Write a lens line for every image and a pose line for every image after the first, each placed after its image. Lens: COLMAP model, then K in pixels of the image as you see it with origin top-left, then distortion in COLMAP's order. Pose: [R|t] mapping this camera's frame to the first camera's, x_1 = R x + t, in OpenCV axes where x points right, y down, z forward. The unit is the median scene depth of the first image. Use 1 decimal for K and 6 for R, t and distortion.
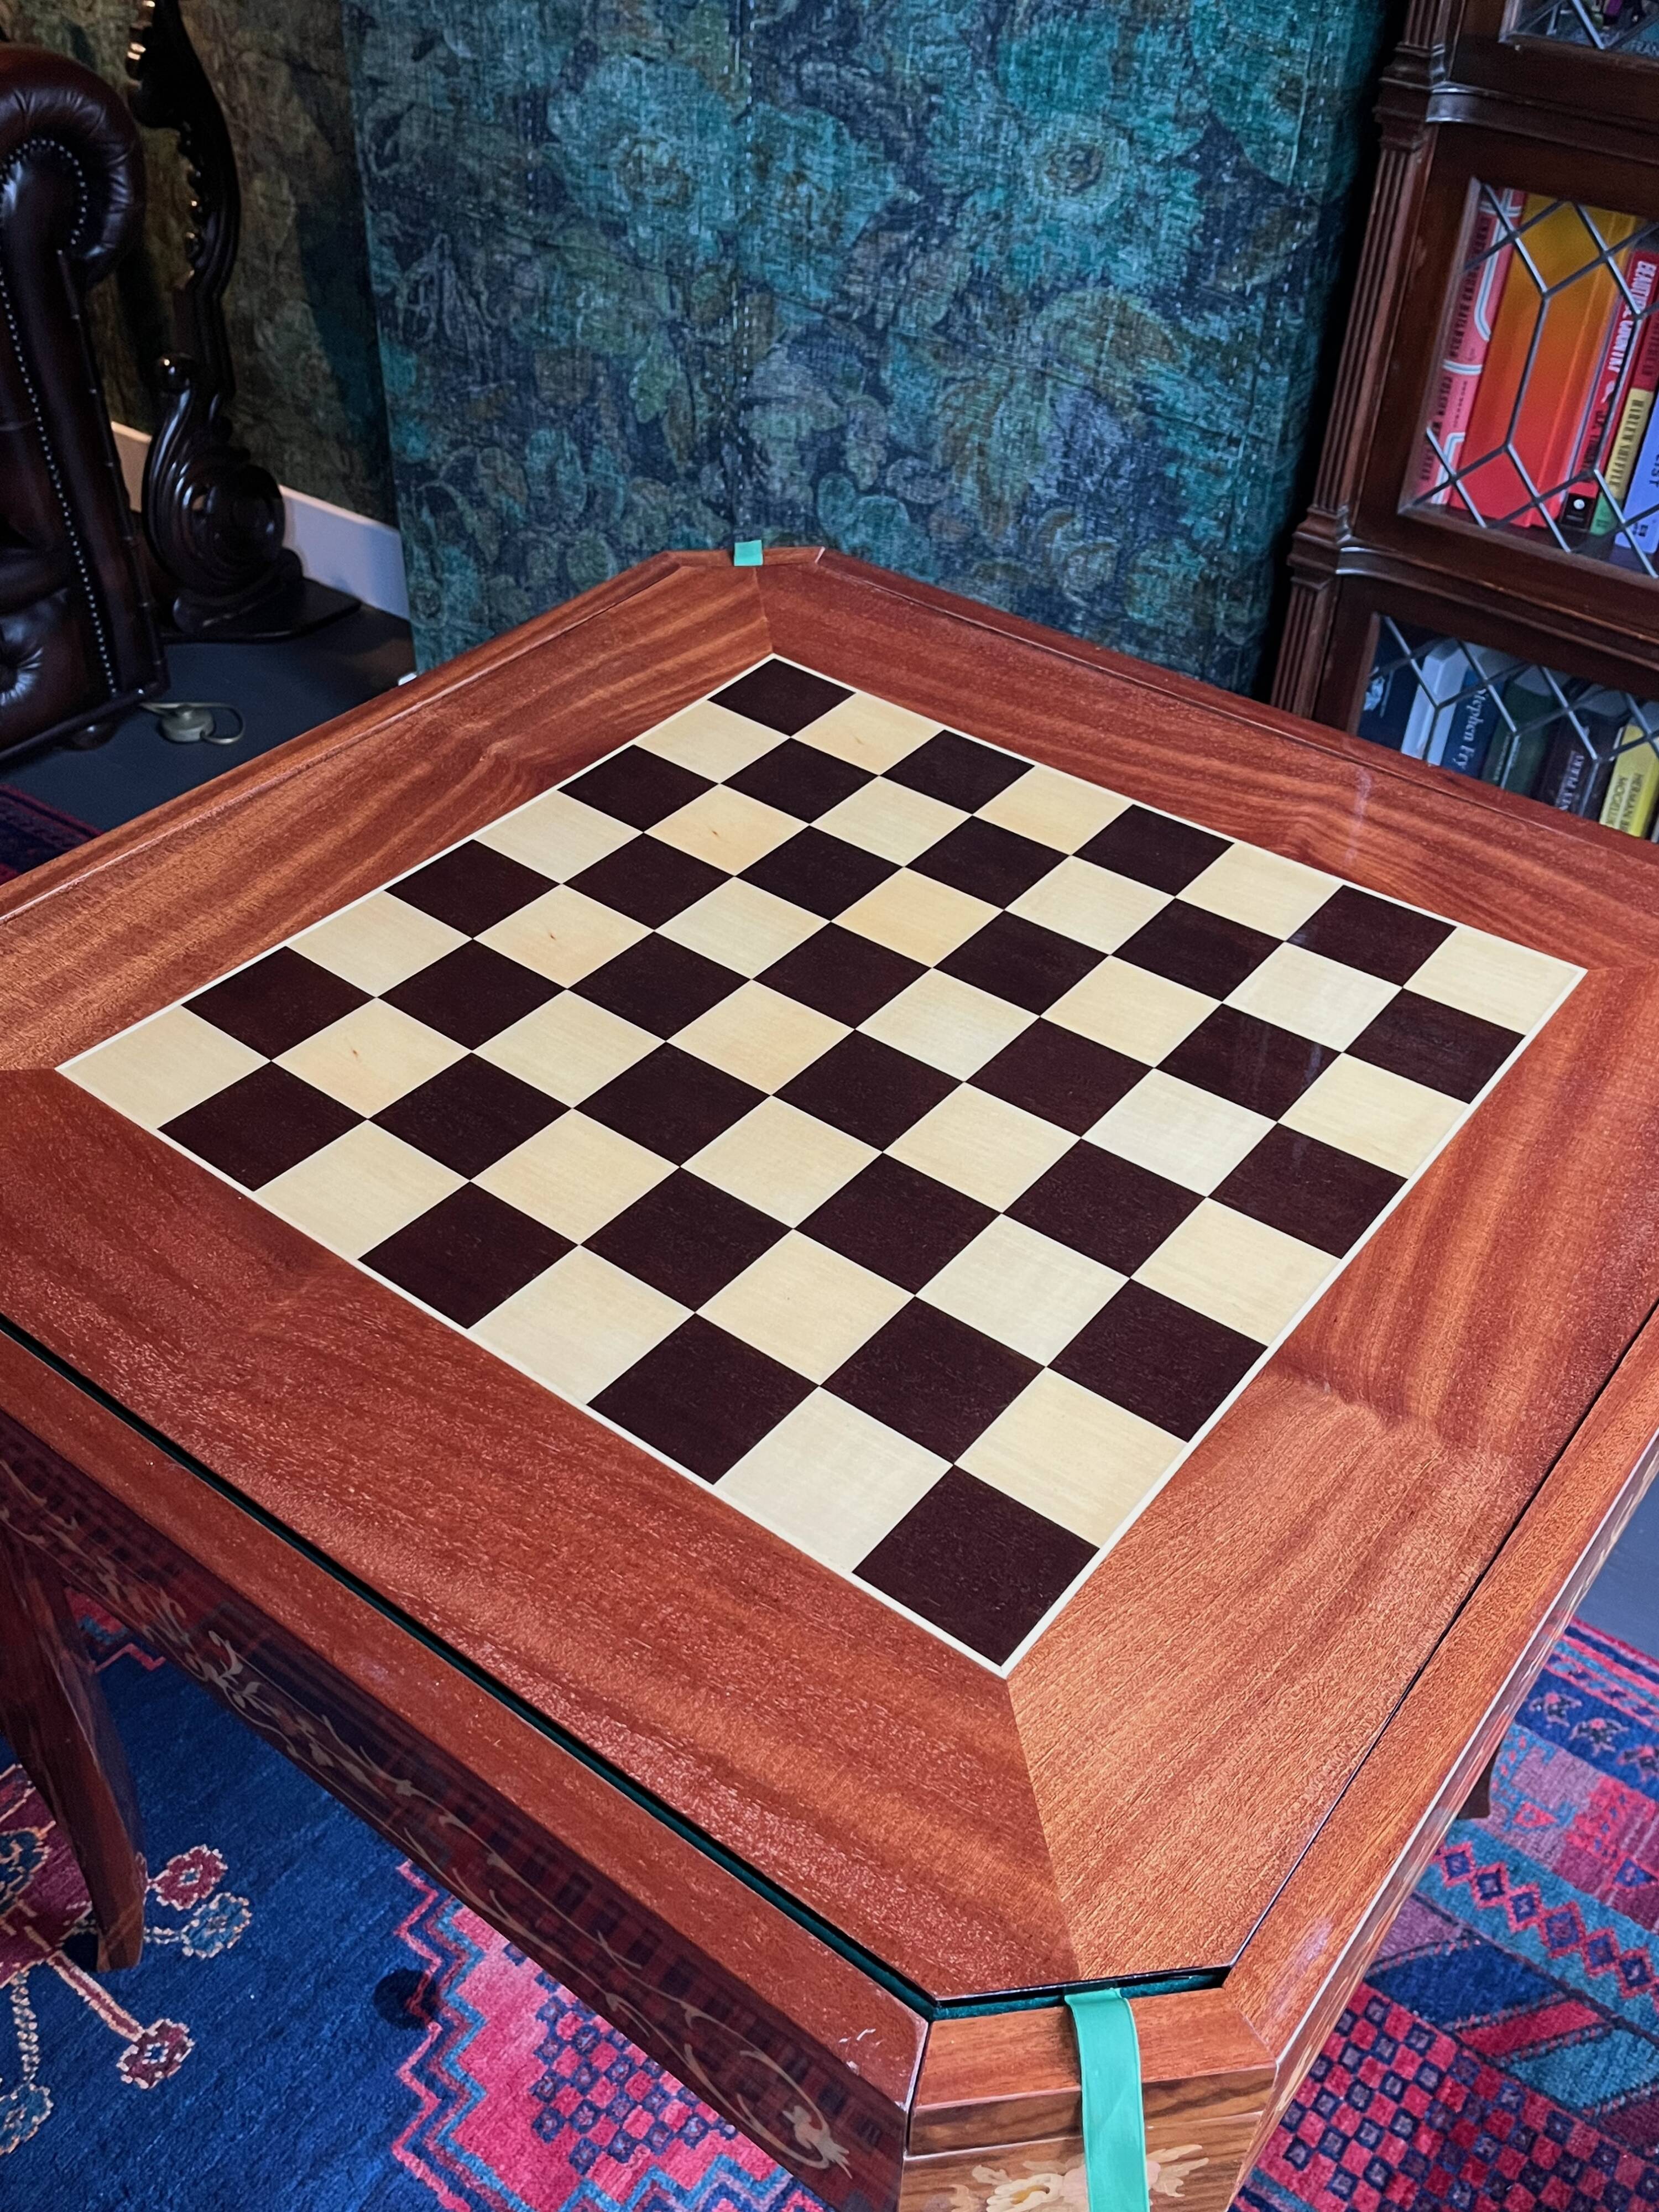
lens RADIAL K [[2026.1, 0, 811.8], [0, 2026.1, 1118.3], [0, 0, 1]] dist [0.024119, 0.000000]
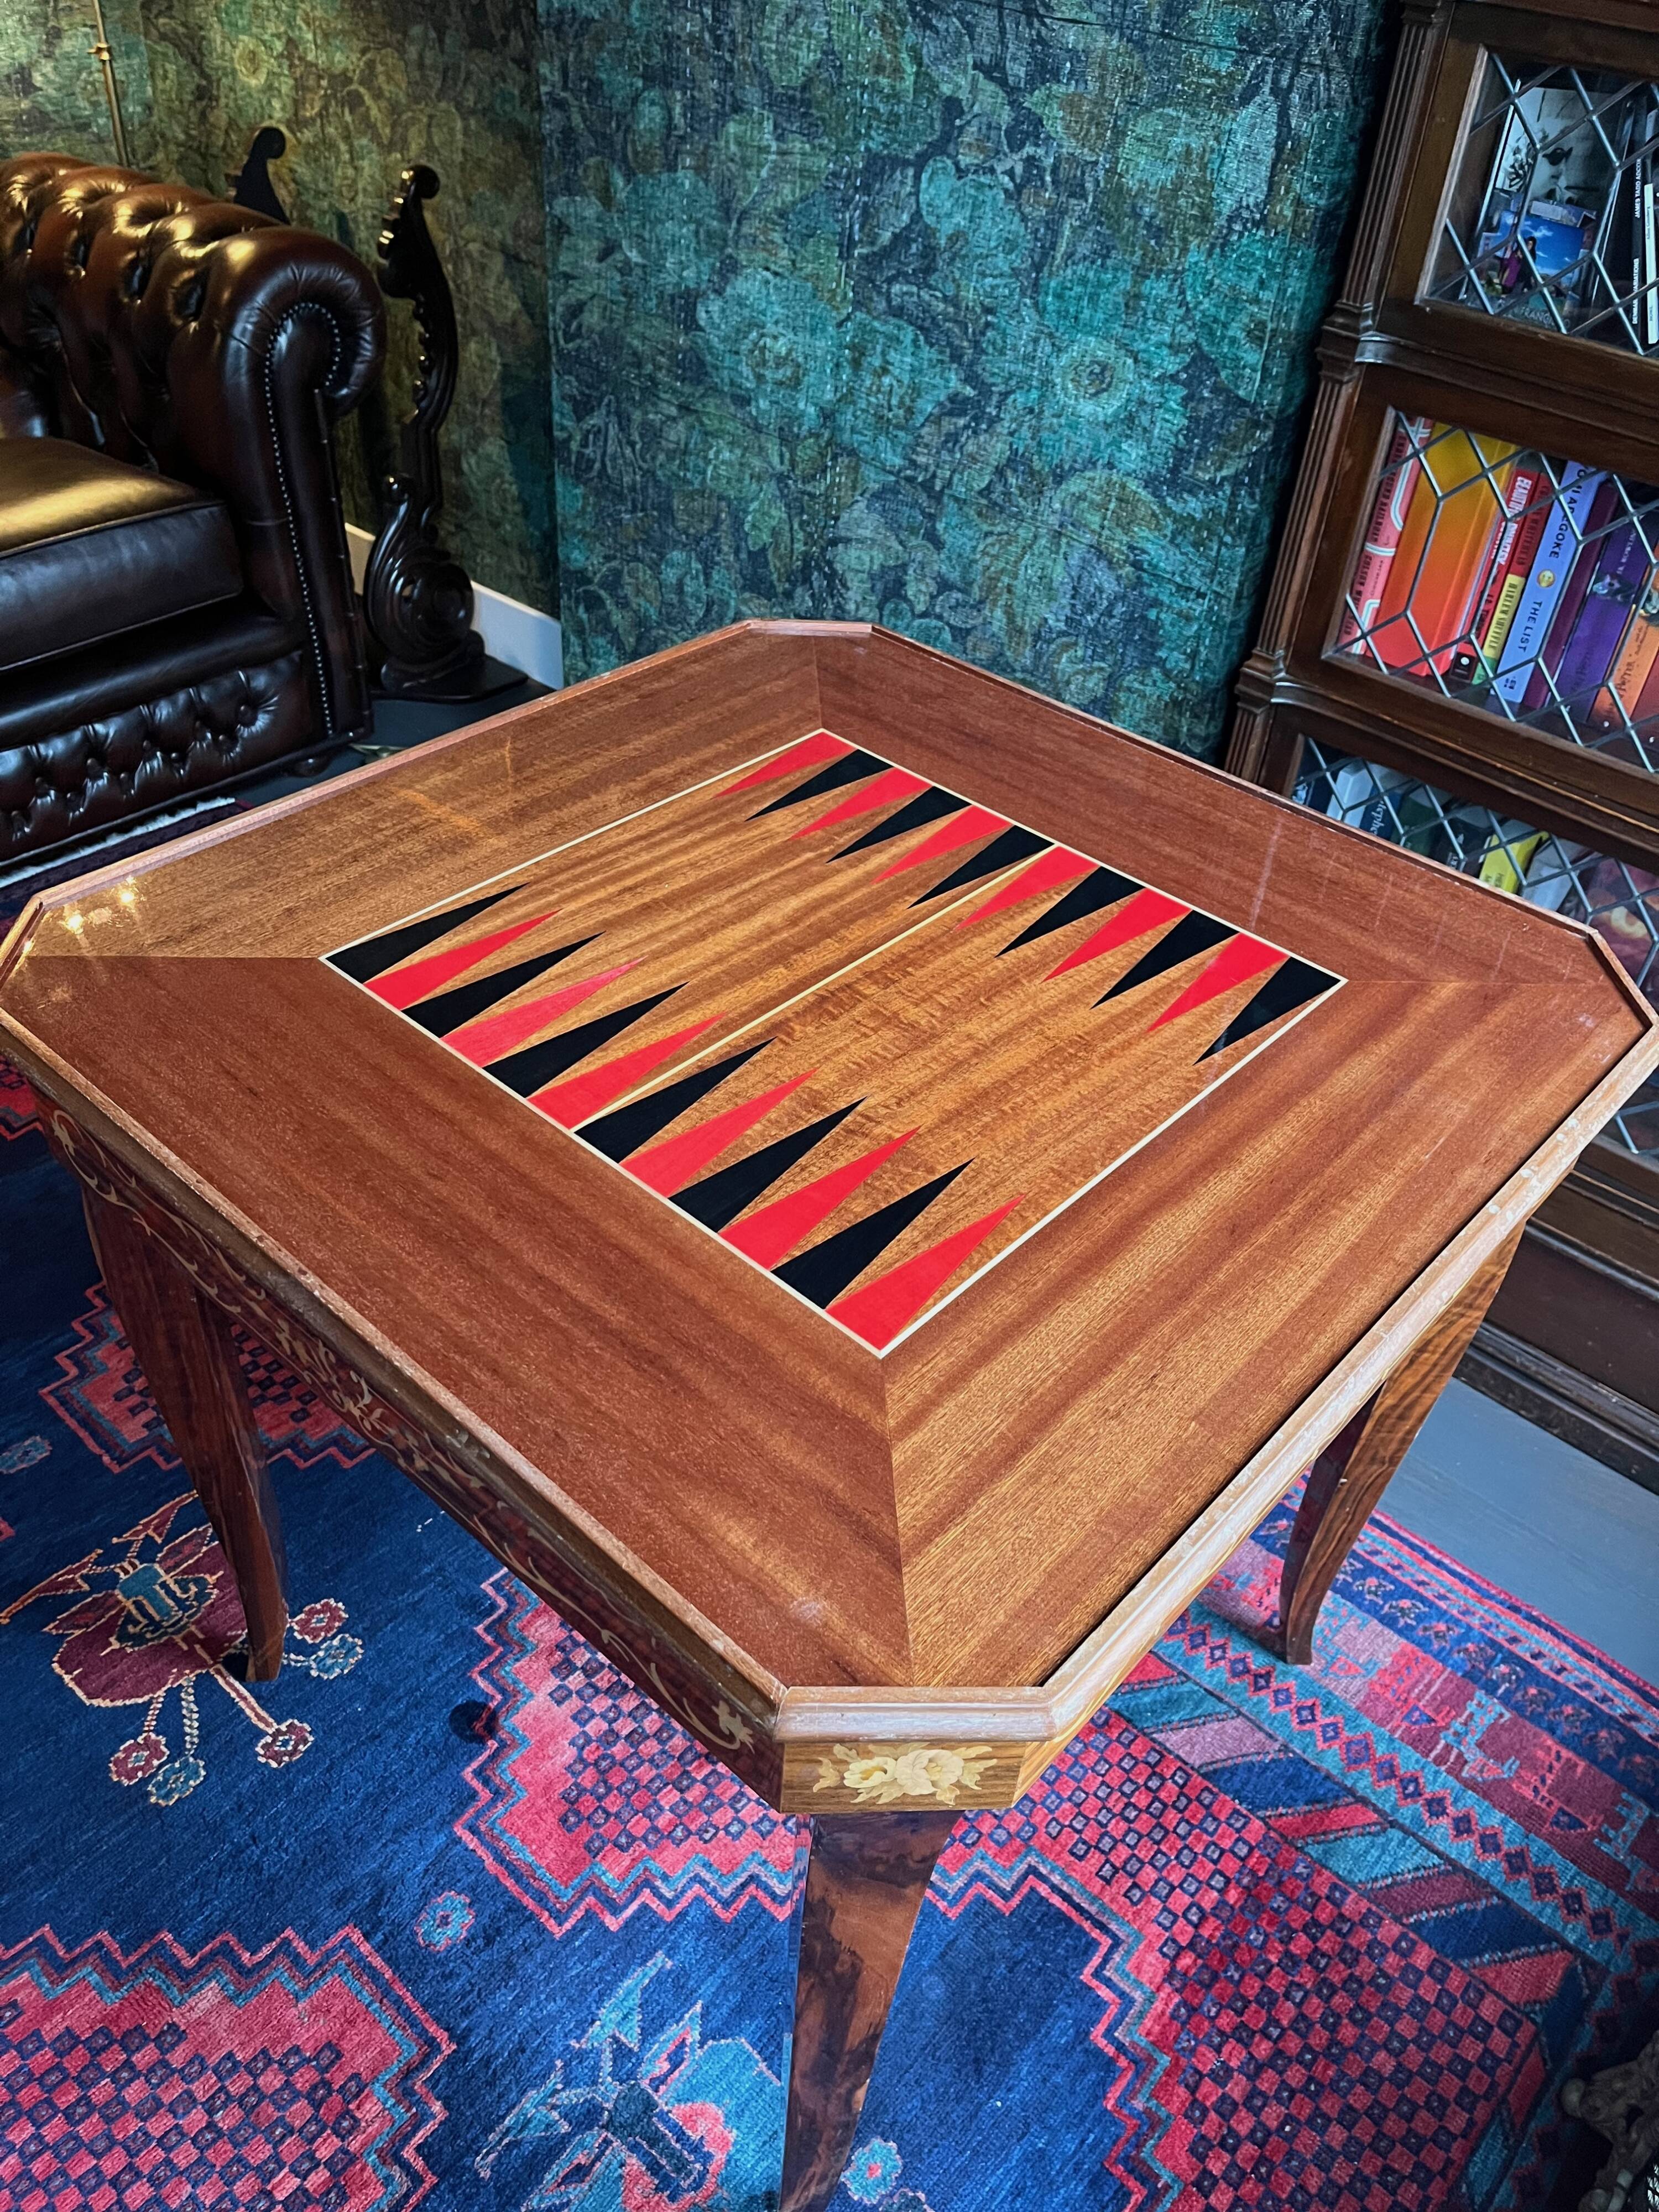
lens RADIAL K [[1689.0, 0, 814.3], [0, 1689.0, 1120.3], [0, 0, 1]] dist [0.045678, -0.055886]
pose [[0.996443, 0.076074, -0.036262, 0.025868], [-0.076349, 0.997062, -0.006239, 0.024446], [0.035681, 0.008986, 0.999323, -0.080872]]
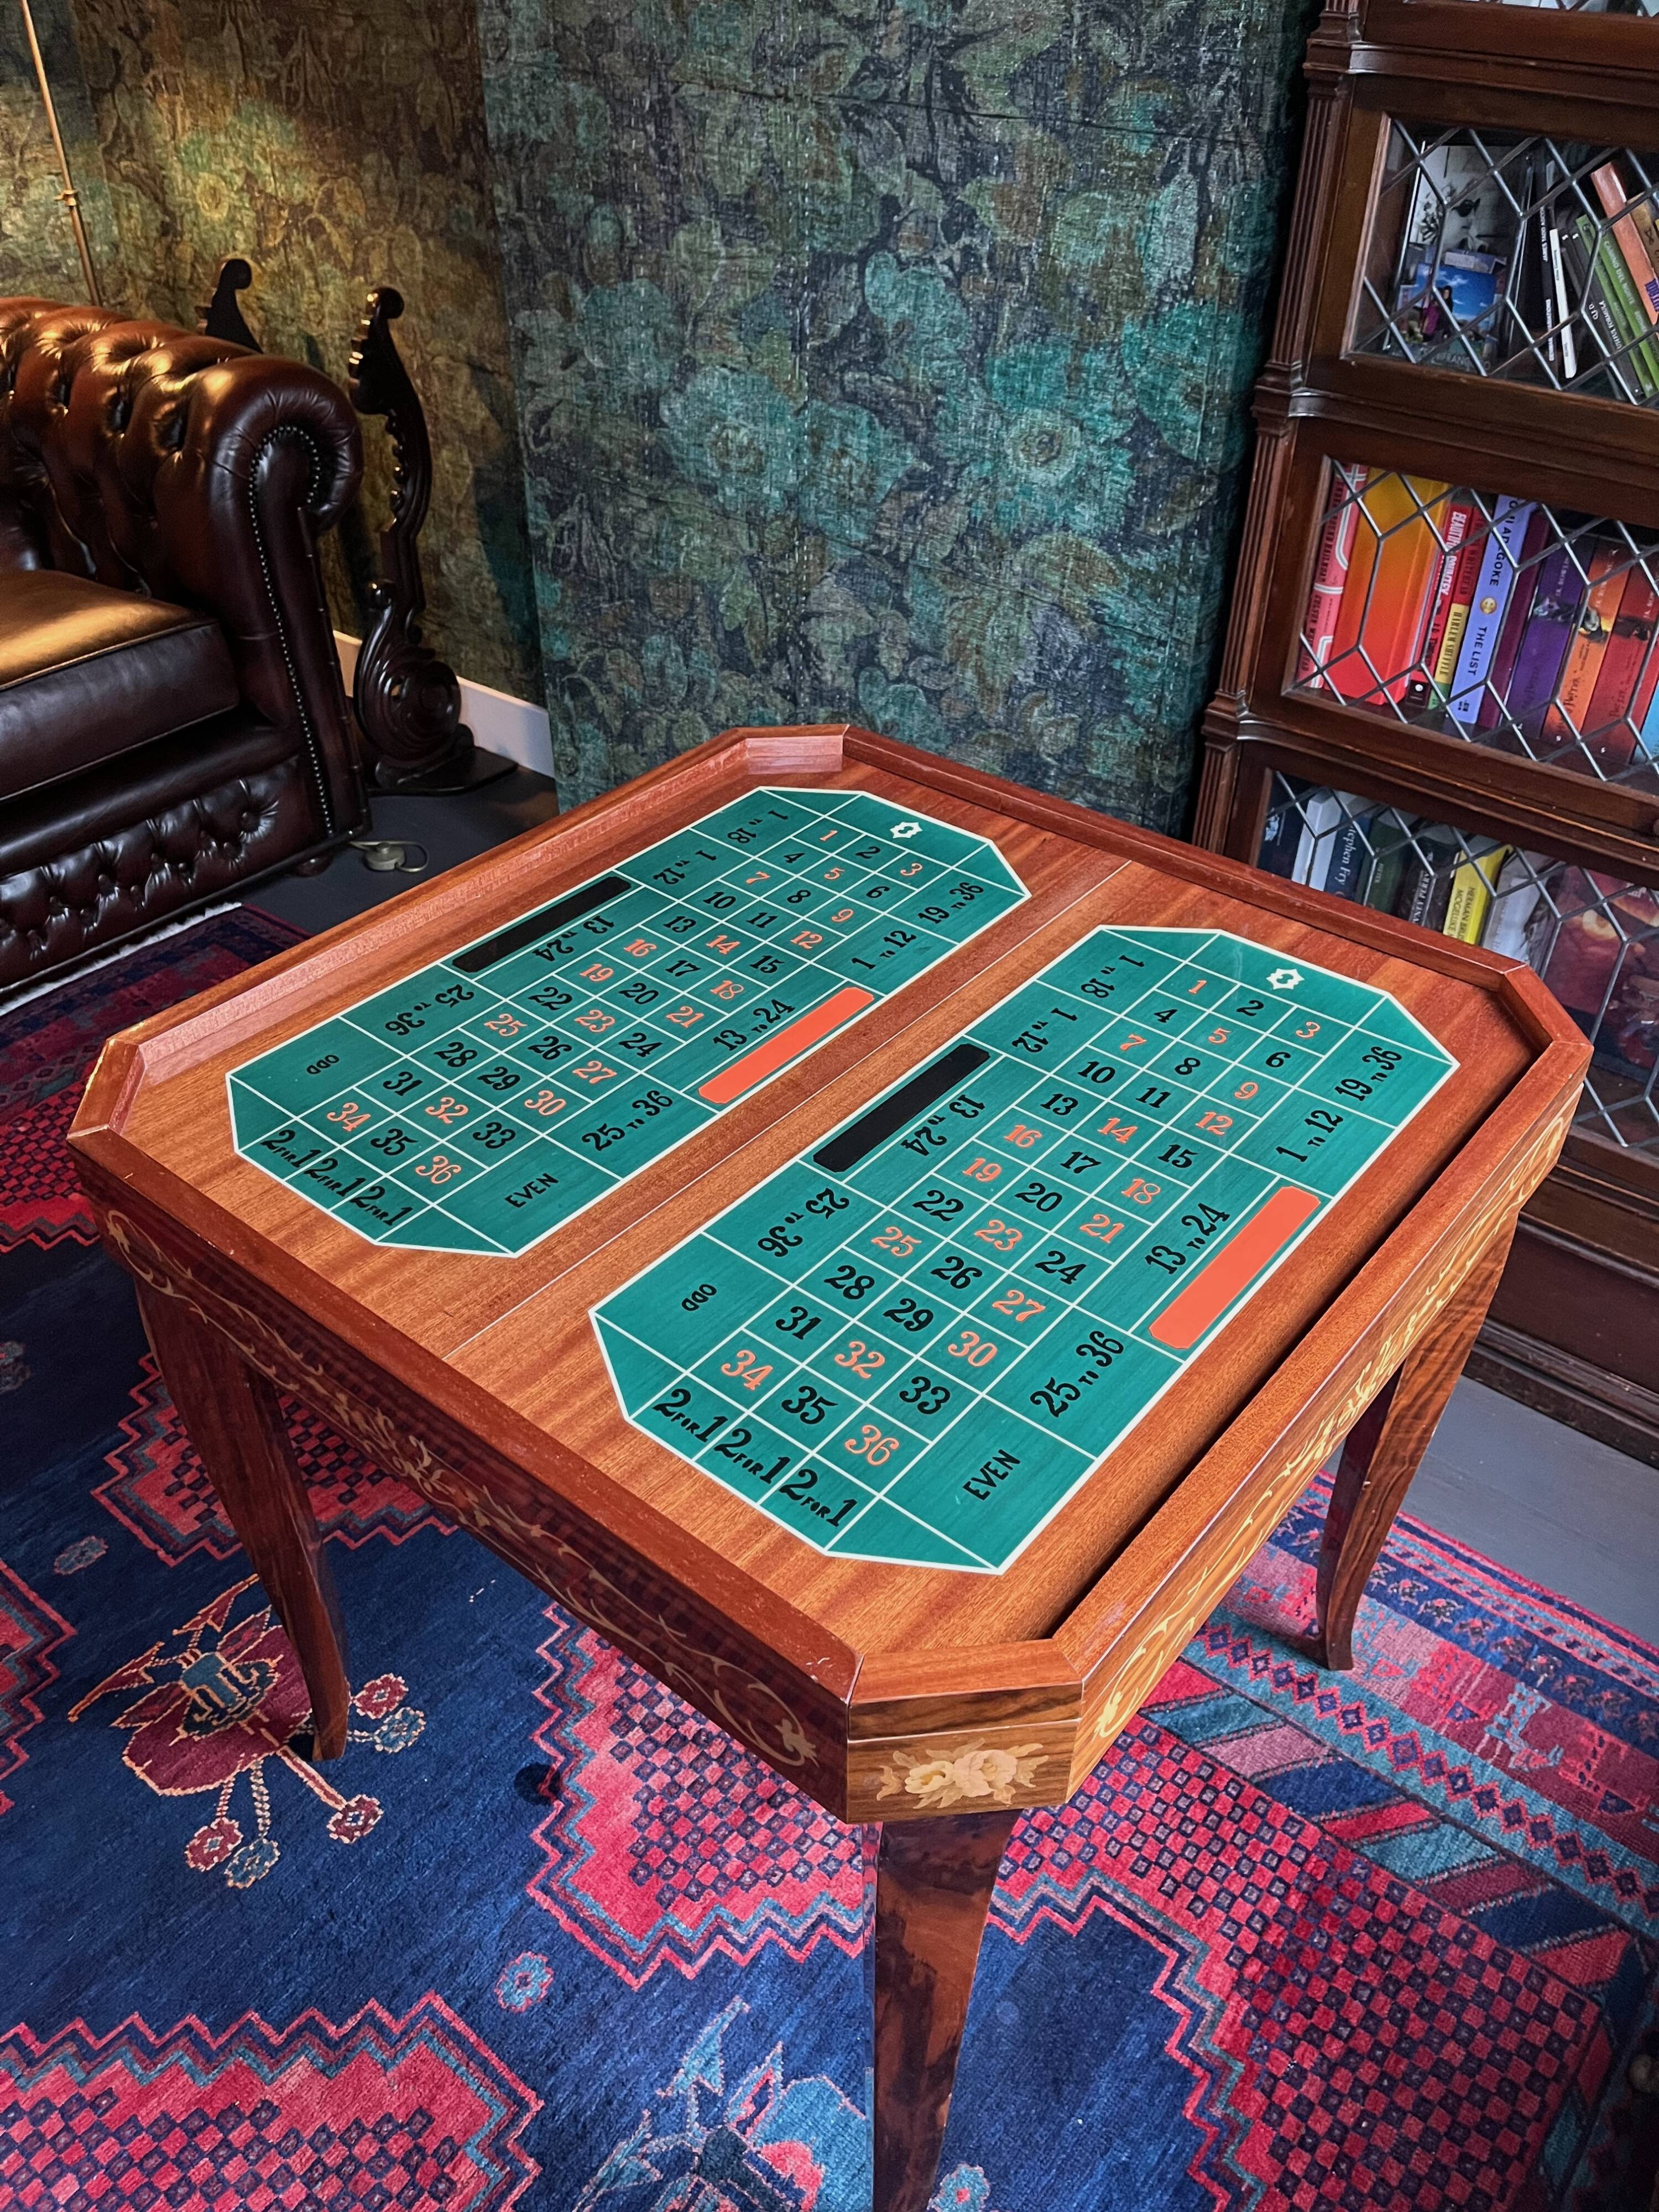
lens RADIAL K [[1689.0, 0, 824.1], [0, 1689.0, 1111.0], [0, 0, 1]] dist [0.045678, -0.055886]
pose [[0.999310, 0.002526, -0.037063, 0.025045], [-0.004238, 0.998924, -0.046189, 0.028594], [0.036906, 0.046314, 0.998245, -0.112009]]
